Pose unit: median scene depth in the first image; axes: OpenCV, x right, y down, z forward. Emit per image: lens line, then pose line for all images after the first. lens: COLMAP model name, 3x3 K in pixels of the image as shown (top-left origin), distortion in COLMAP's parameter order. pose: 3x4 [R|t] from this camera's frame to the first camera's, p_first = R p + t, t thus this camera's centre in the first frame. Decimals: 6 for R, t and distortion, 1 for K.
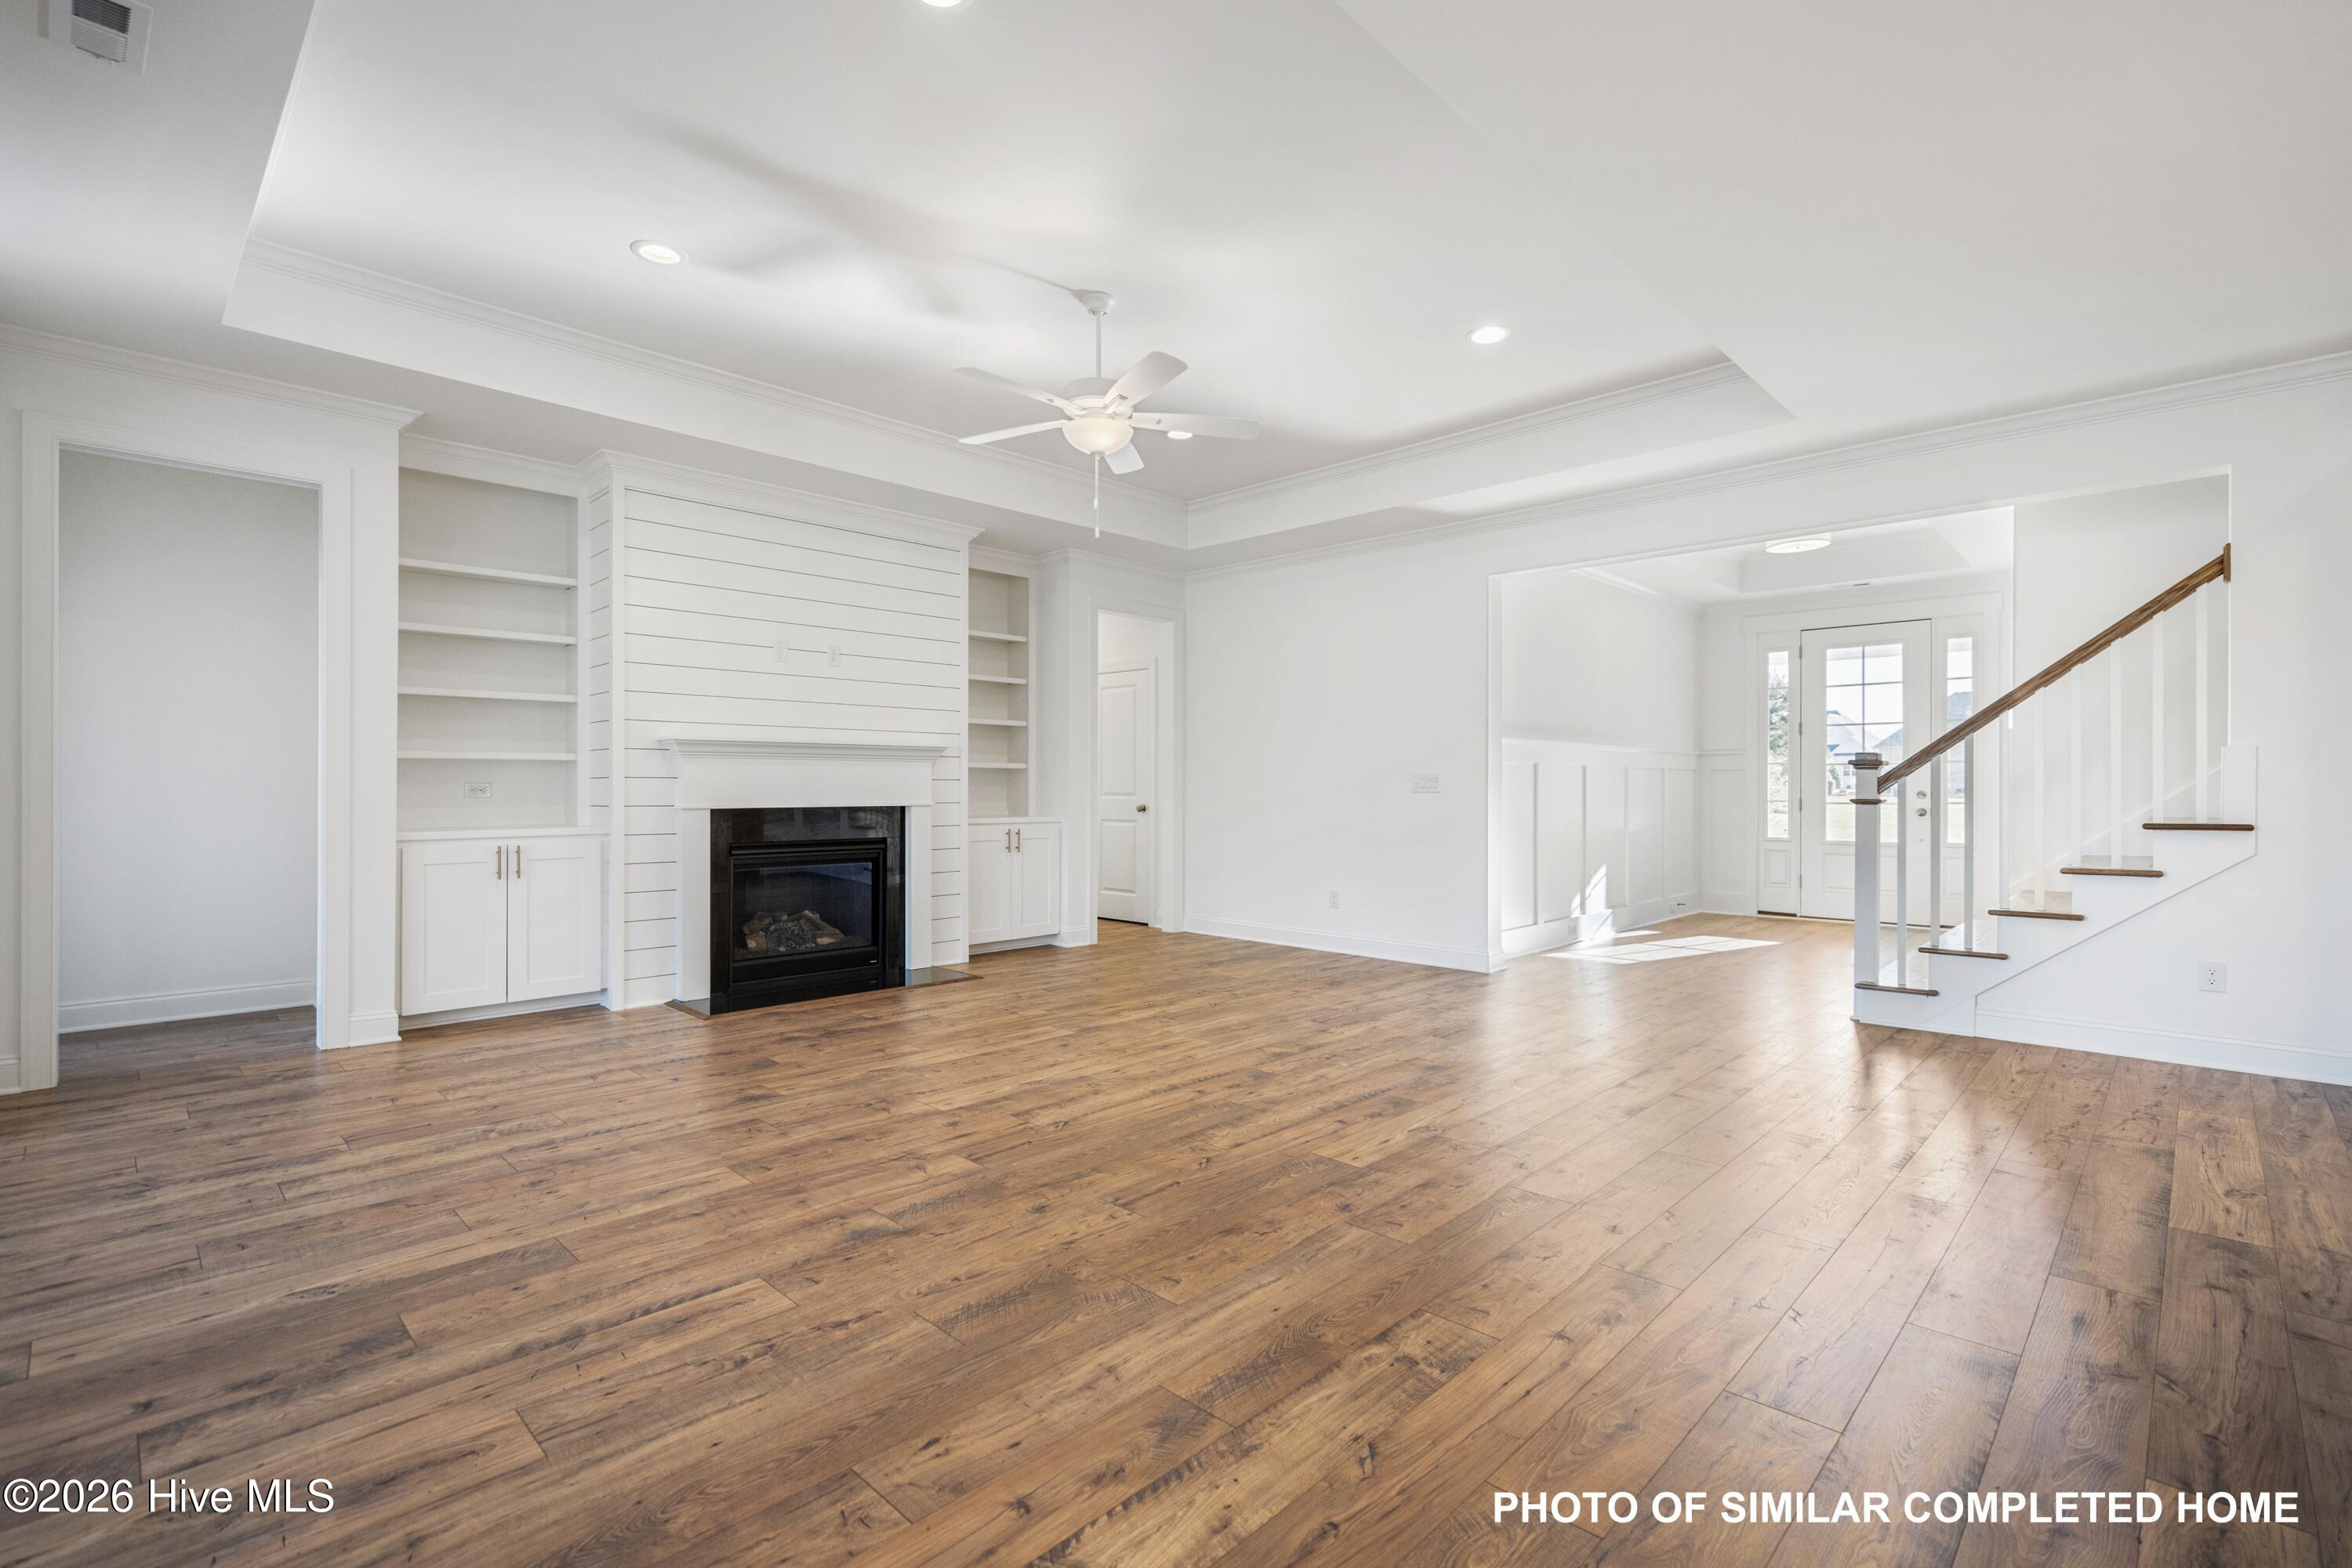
lens RADIAL K [[1061.2, 0, 1180.8], [0, 1061.2, 793.5], [0, 0, 1]] dist [-0.004354, 0.001899]
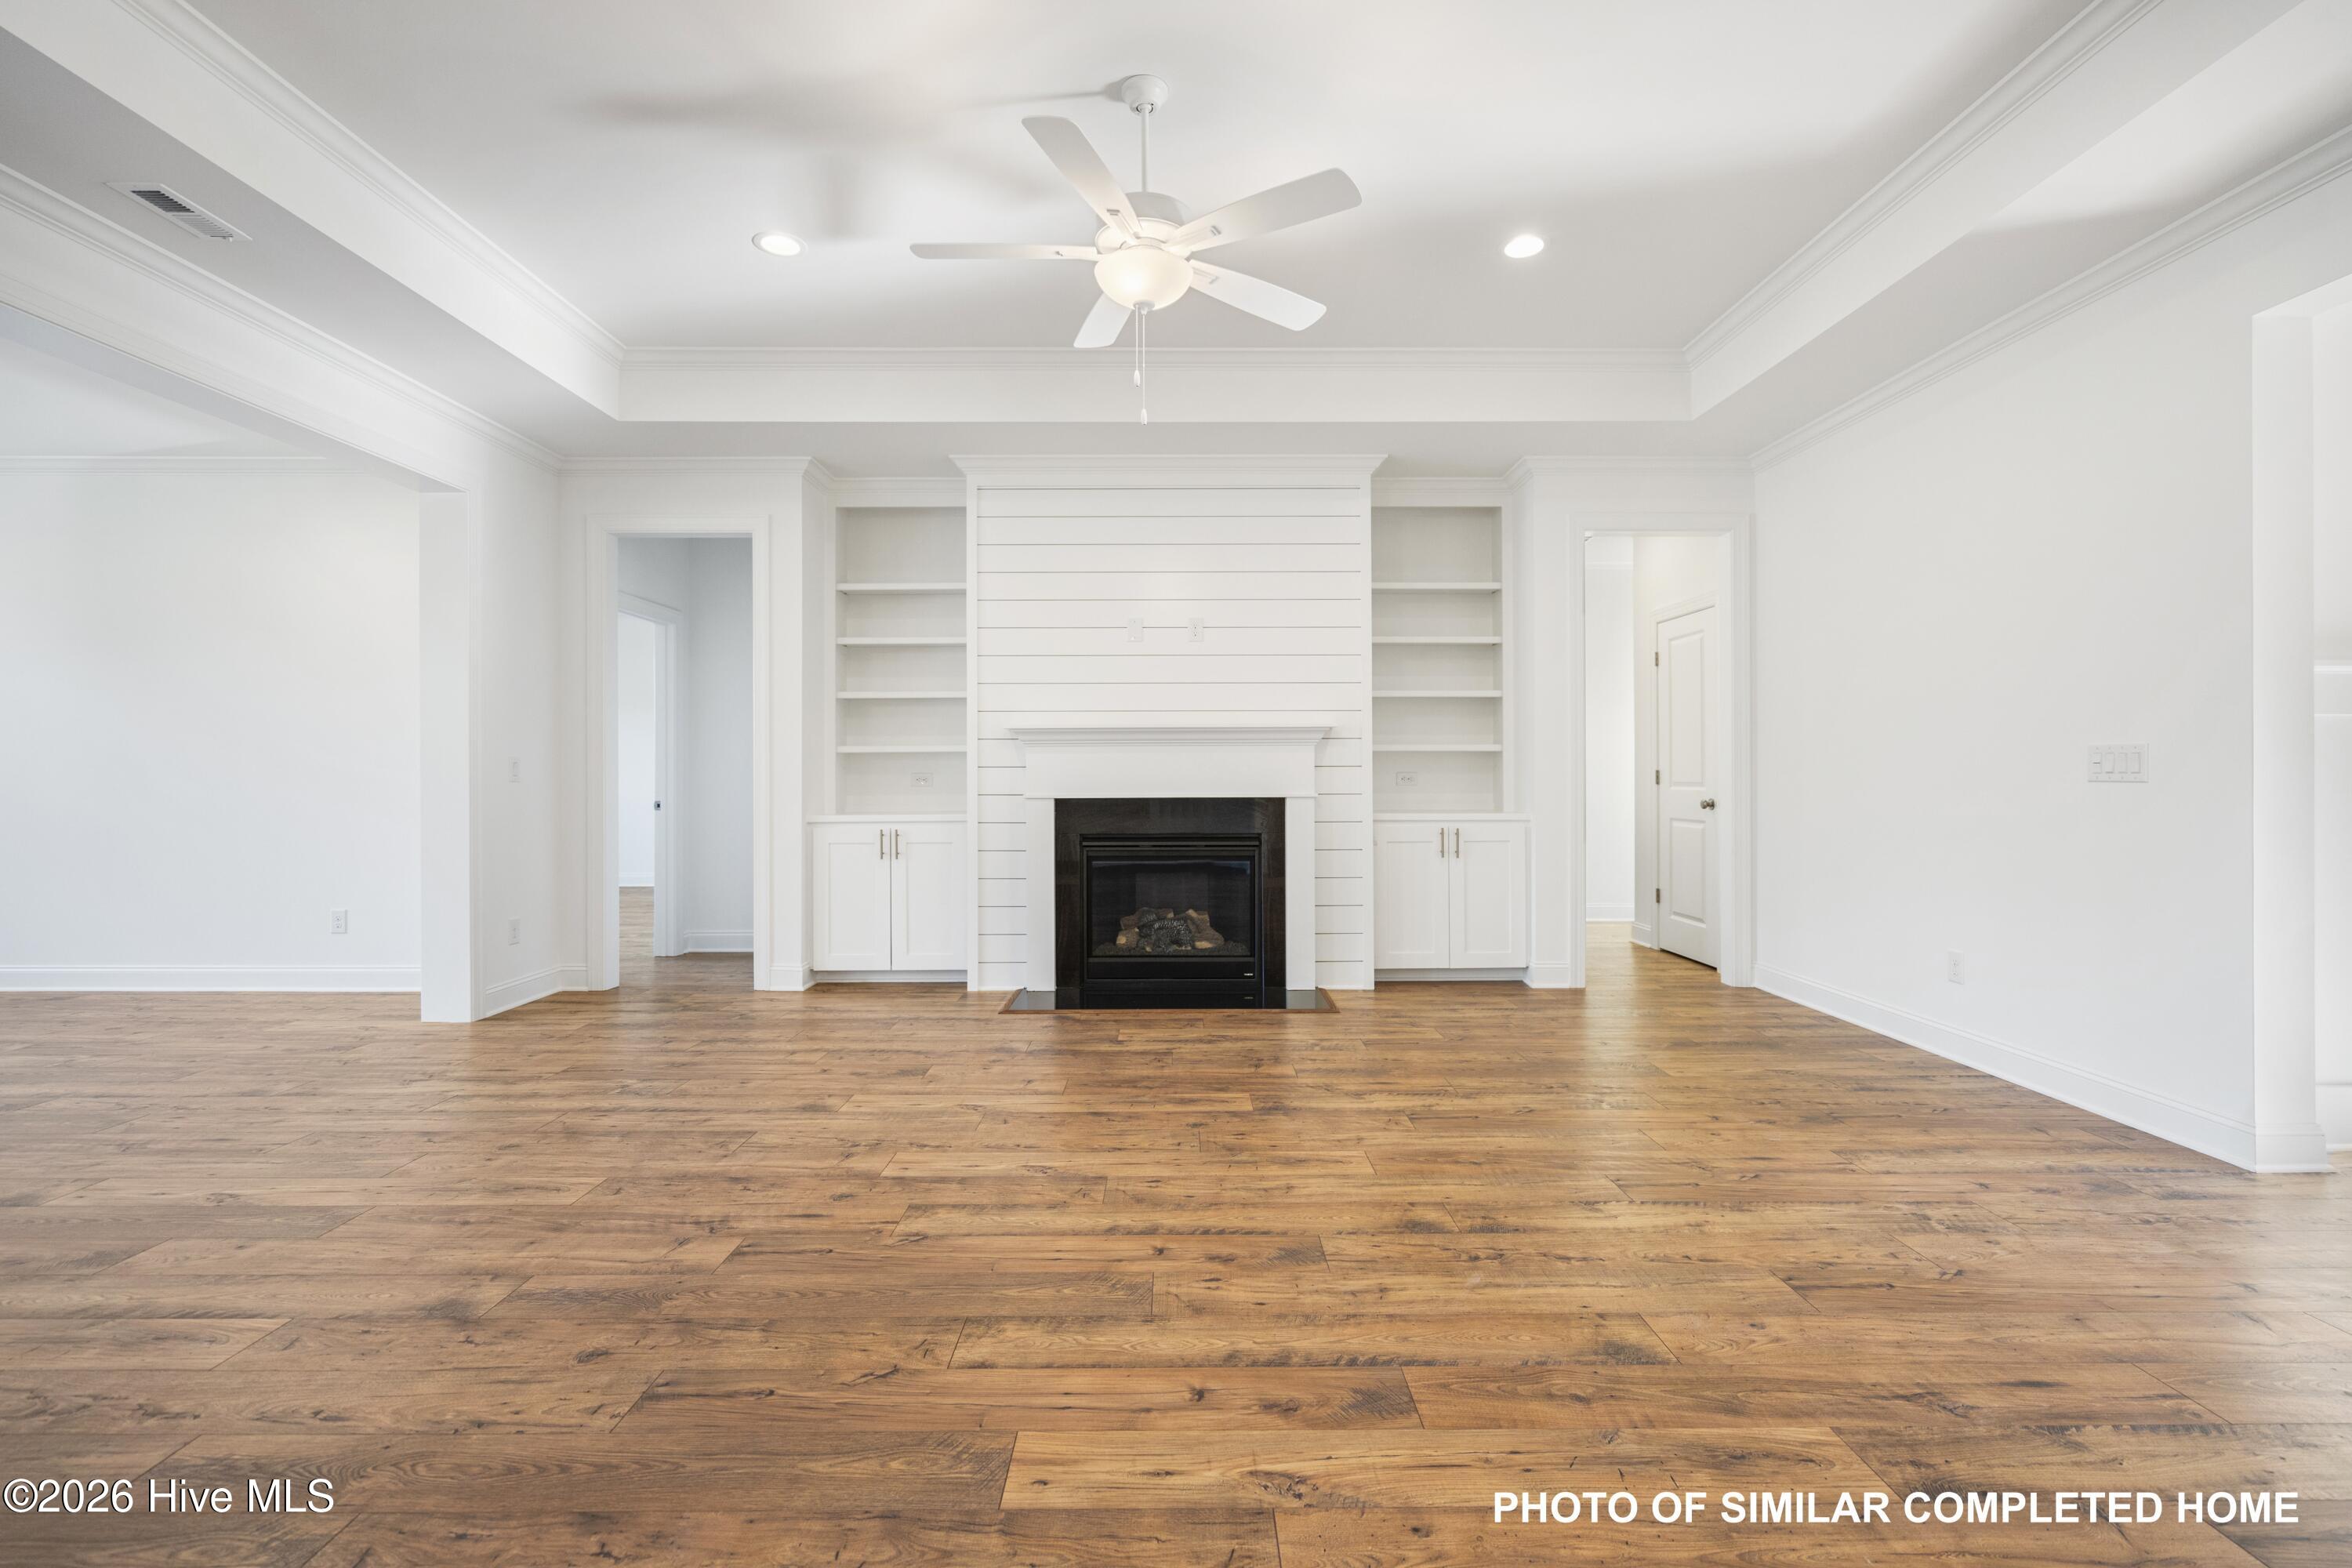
lens RADIAL K [[1061.2, 0, 1179.1], [0, 1061.2, 777.6], [0, 0, 1]] dist [-0.004354, 0.001899]
pose [[0.700164, -0.002010, -0.713979, 0.518699], [-0.000877, 0.999993, -0.003675, -0.001824], [0.713982, 0.003200, 0.700157, 0.602112]]
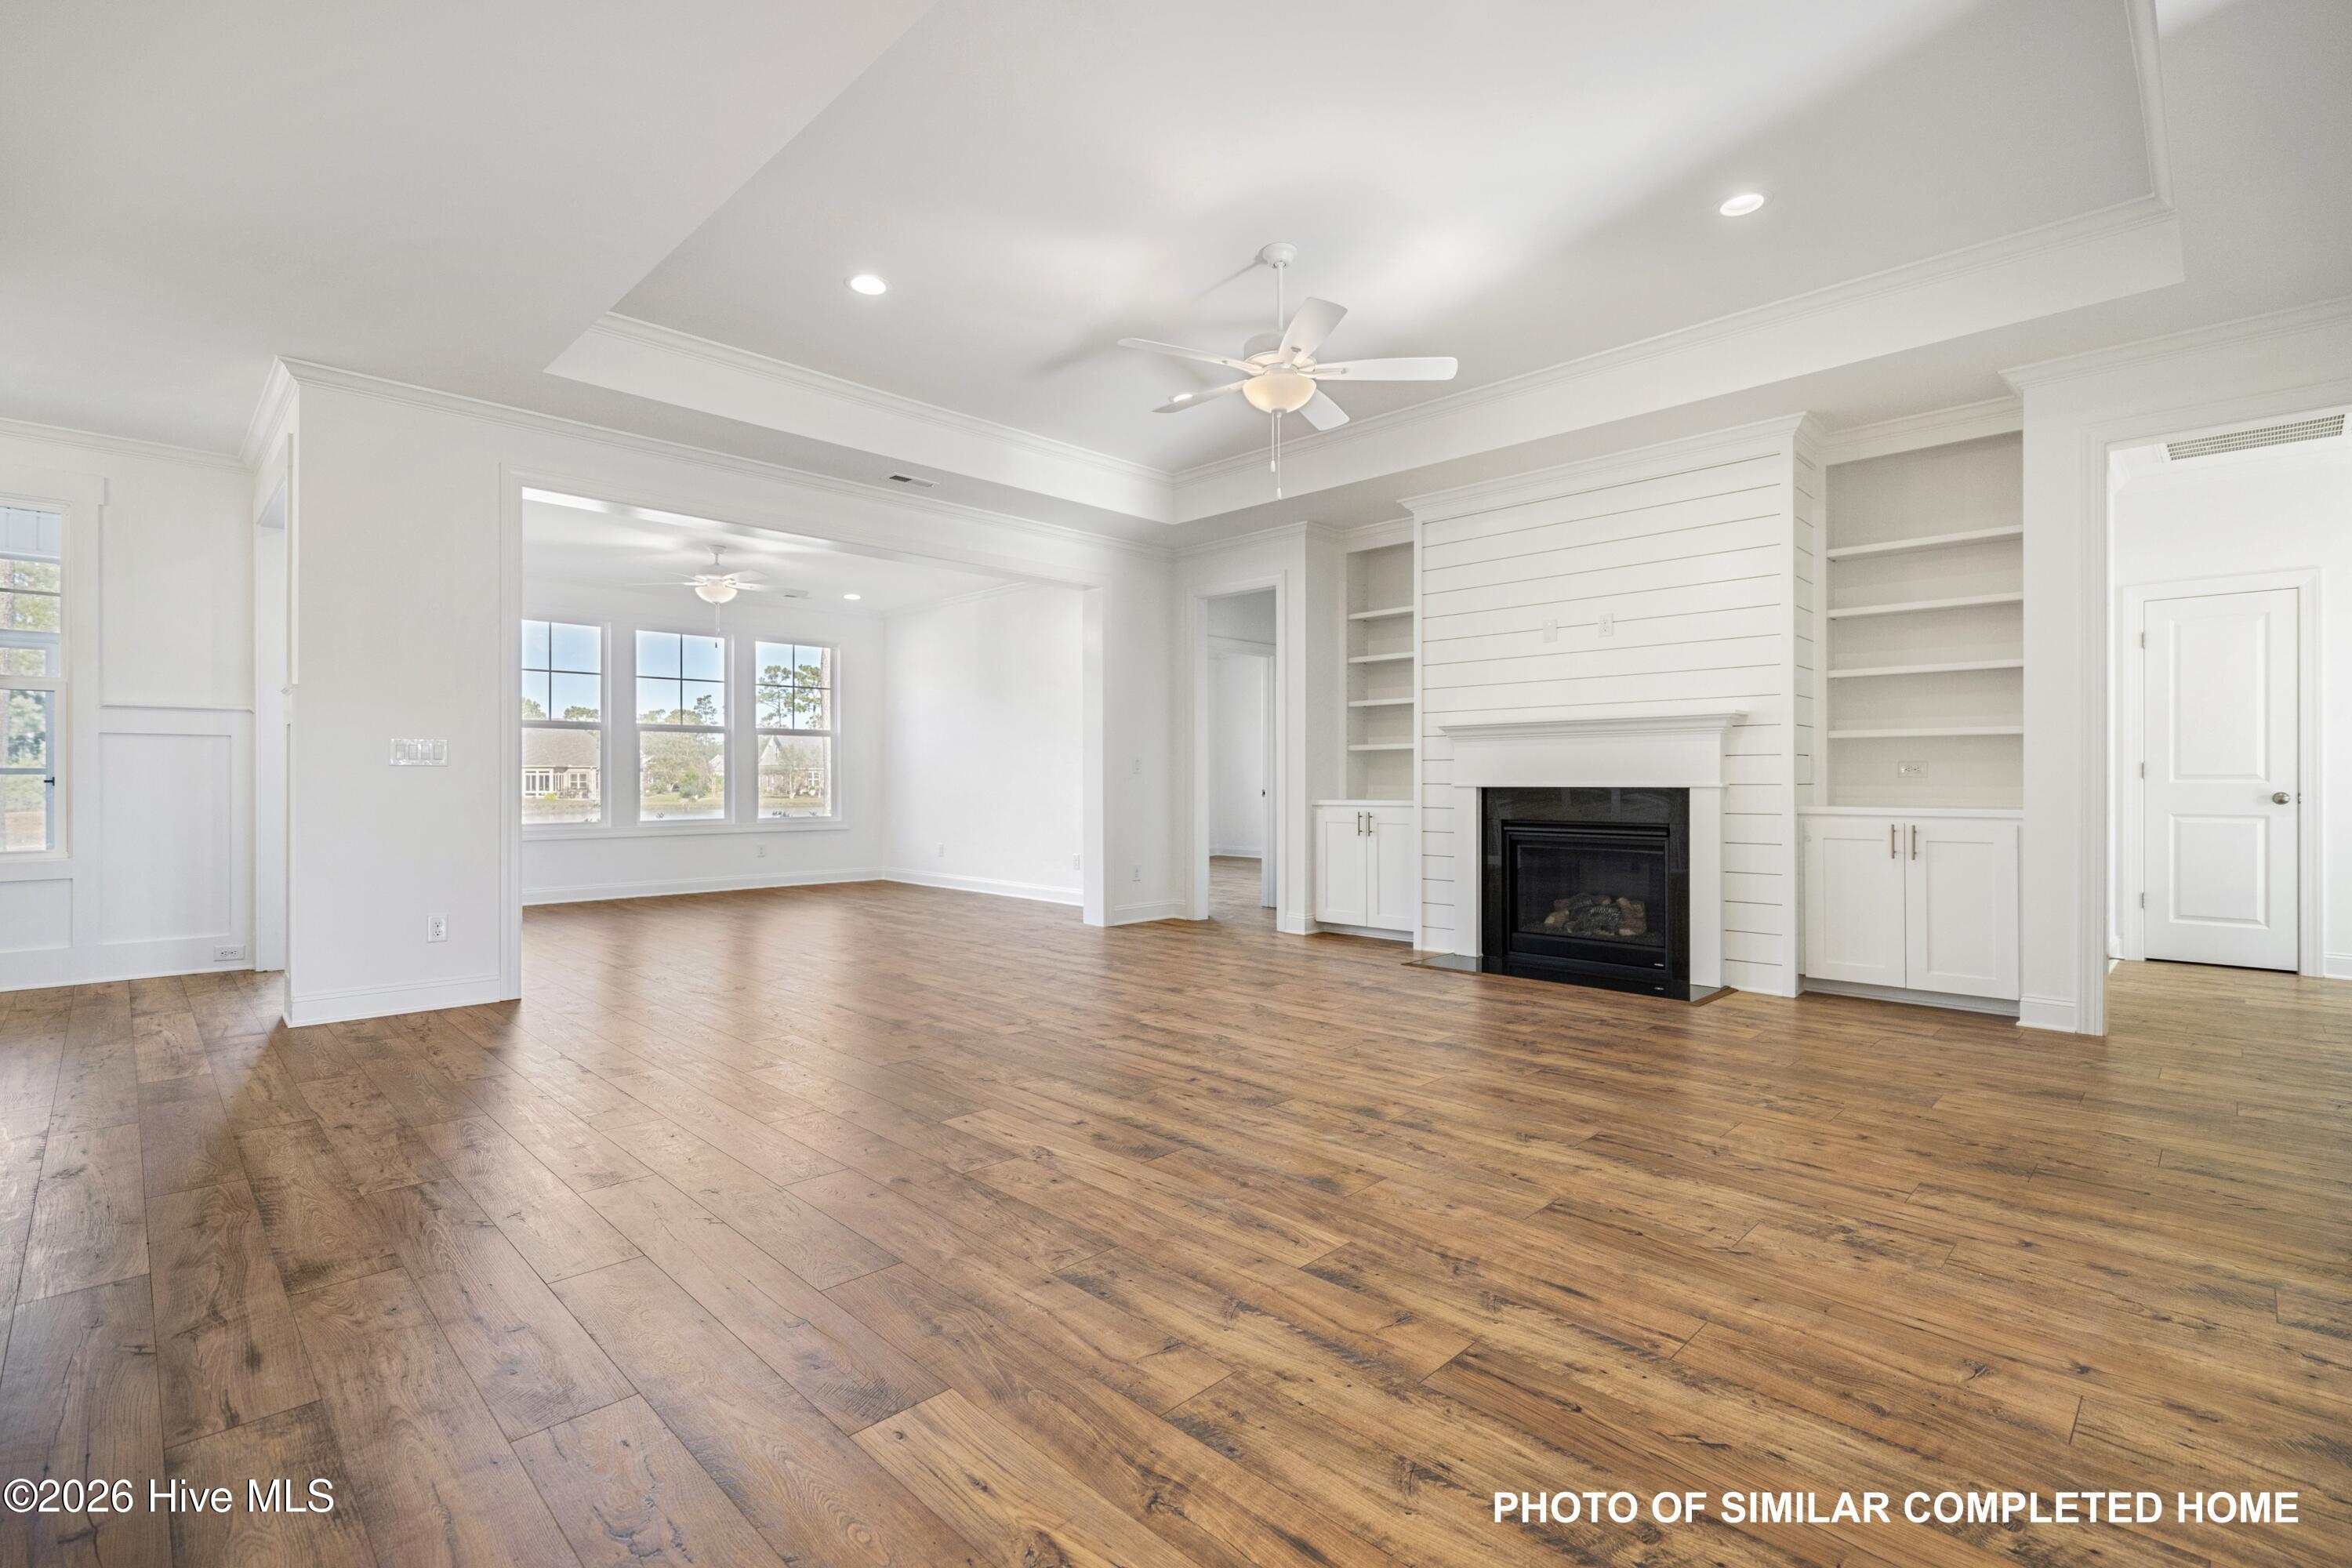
lens RADIAL K [[1061.2, 0, 1183.4], [0, 1061.2, 800.2], [0, 0, 1]] dist [-0.004354, 0.001899]
pose [[-0.010683, 0.015654, -0.999820, 1.032571], [-0.005724, 0.999860, 0.015716, 0.018427], [0.999927, 0.005891, -0.010592, 1.074670]]
